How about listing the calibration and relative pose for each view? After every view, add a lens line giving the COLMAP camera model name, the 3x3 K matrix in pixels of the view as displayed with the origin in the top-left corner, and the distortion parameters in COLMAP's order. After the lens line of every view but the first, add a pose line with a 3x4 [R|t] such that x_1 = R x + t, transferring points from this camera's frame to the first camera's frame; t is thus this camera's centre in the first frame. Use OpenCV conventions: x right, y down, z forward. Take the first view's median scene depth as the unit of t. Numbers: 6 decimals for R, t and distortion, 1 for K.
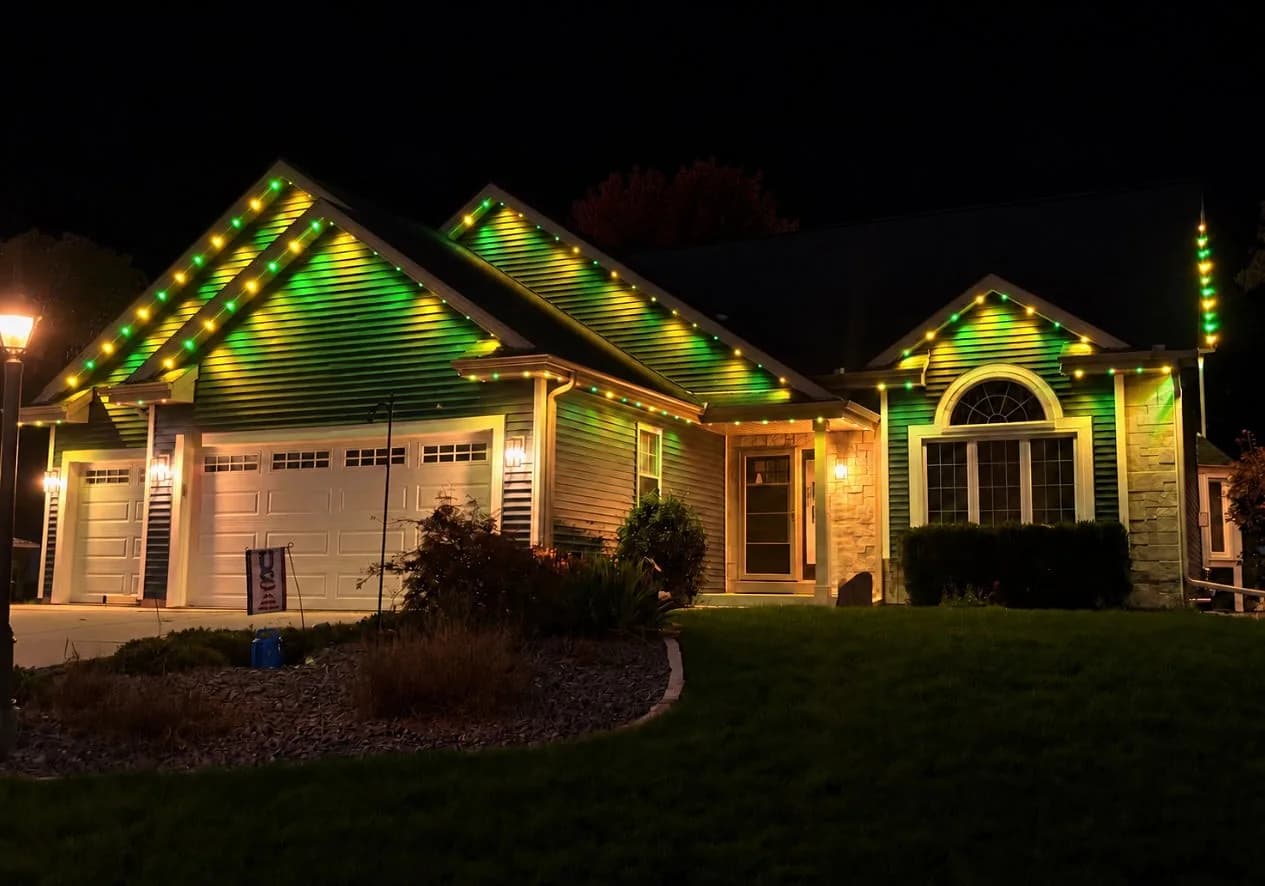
lens RADIAL K [[1244.6, 0, 631.1], [0, 1244.6, 442.3], [0, 0, 1]] dist [0.051725, 0.000000]
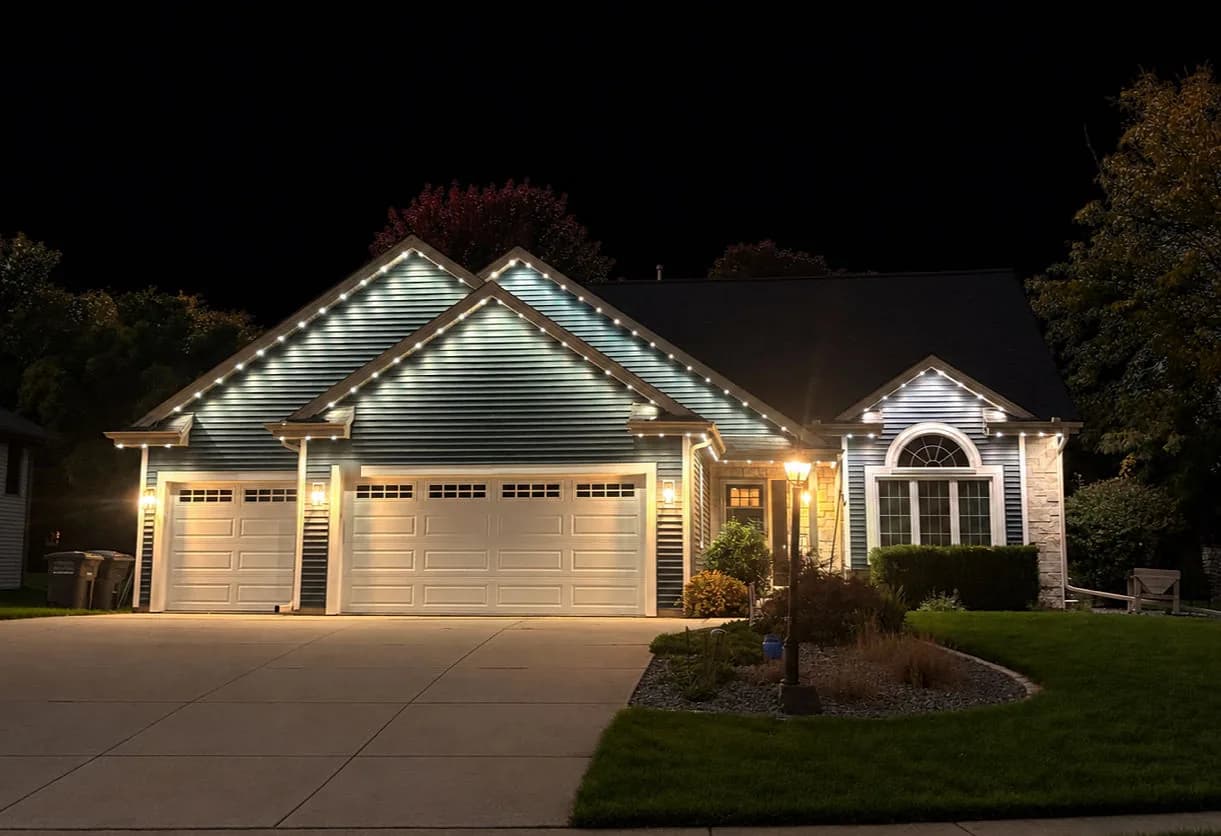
lens RADIAL K [[1380.5, 0, 570.2], [0, 1380.5, 378.0], [0, 0, 1]] dist [0.112395, 0.000000]
pose [[0.949229, 0.039001, 0.312160, -0.550522], [-0.032928, 0.999152, -0.024703, -0.062078], [-0.312859, 0.013170, 0.949708, -0.293038]]
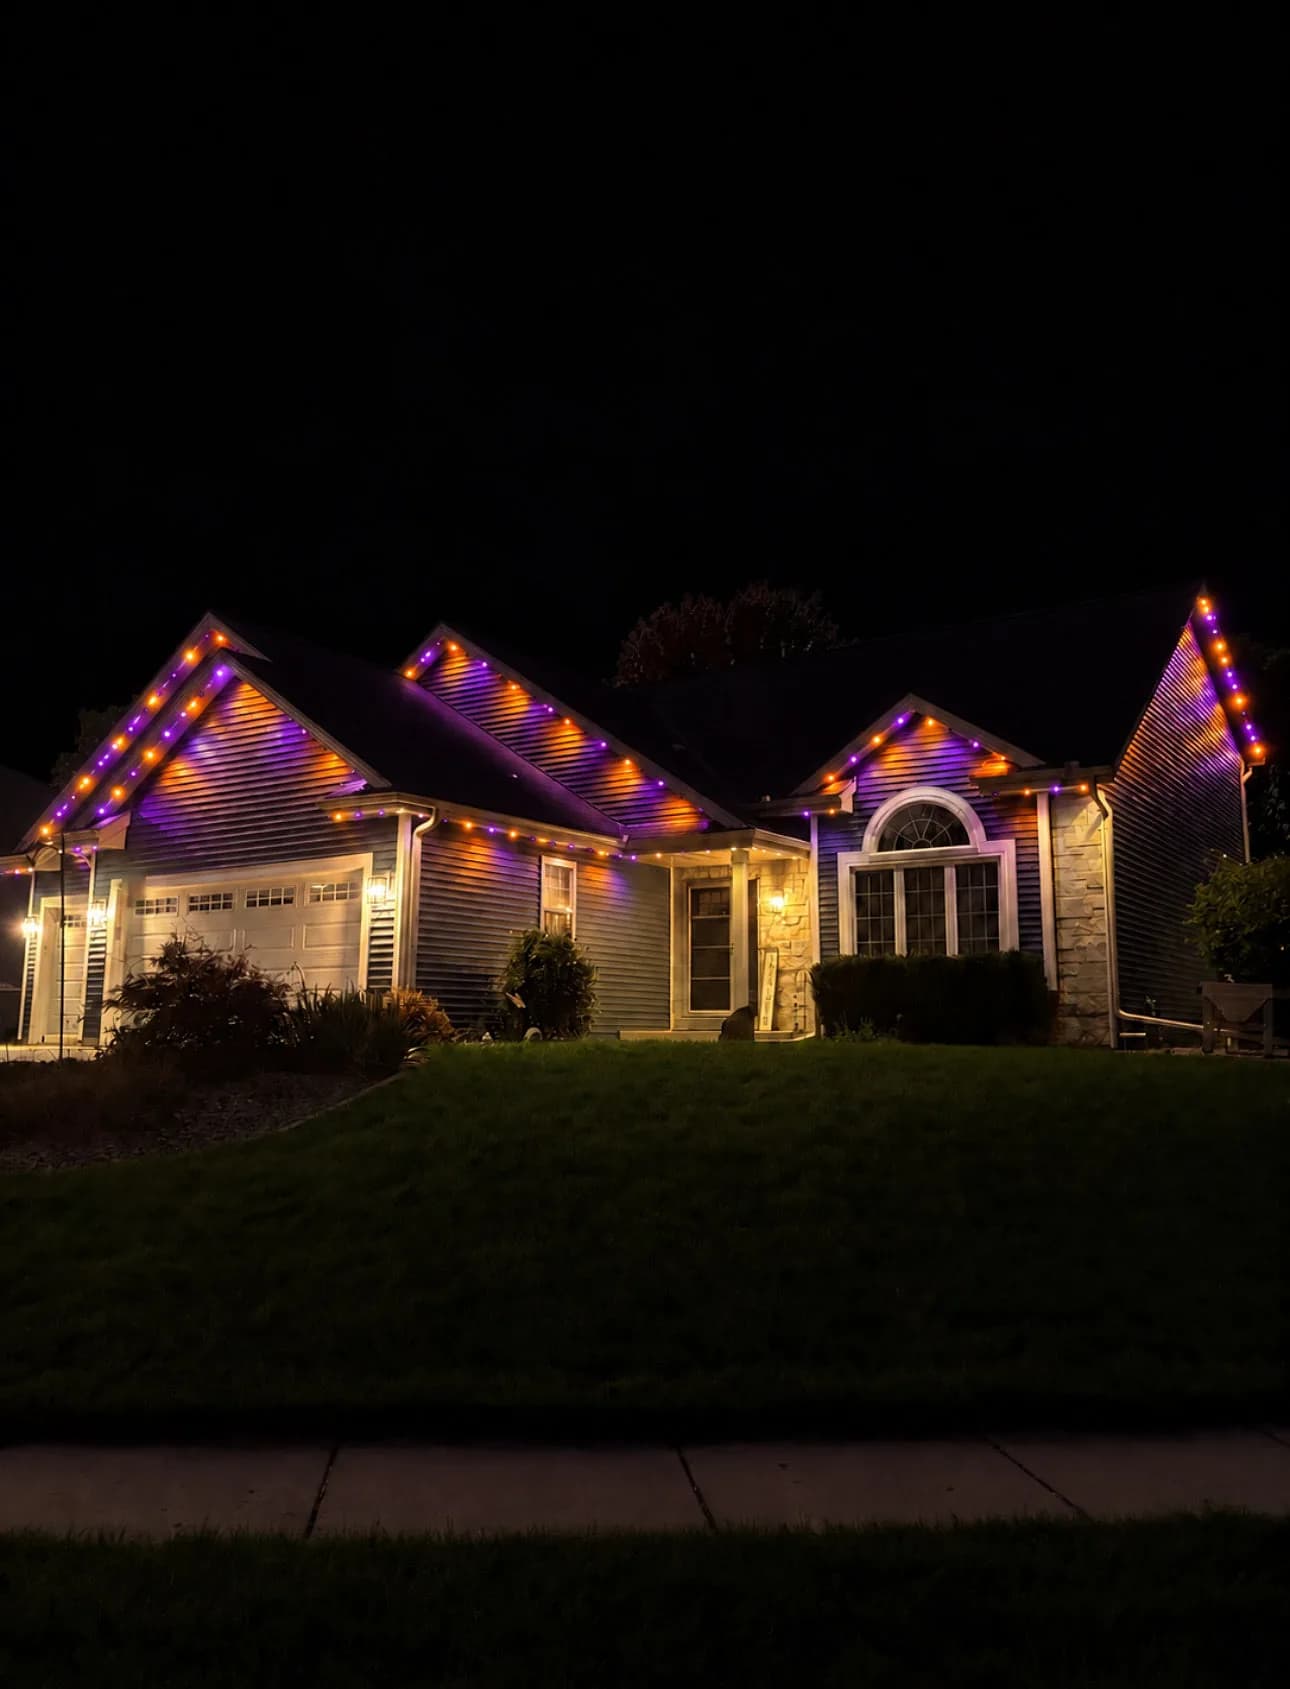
lens RADIAL K [[1294.3, 0, 650.3], [0, 1294.3, 836.2], [0, 0, 1]] dist [0.053825, -0.007118]
pose [[0.988559, -0.026673, -0.148461, 0.239034], [0.021740, 0.999159, -0.034753, 0.004899], [0.149263, 0.031128, 0.988307, -0.005471]]
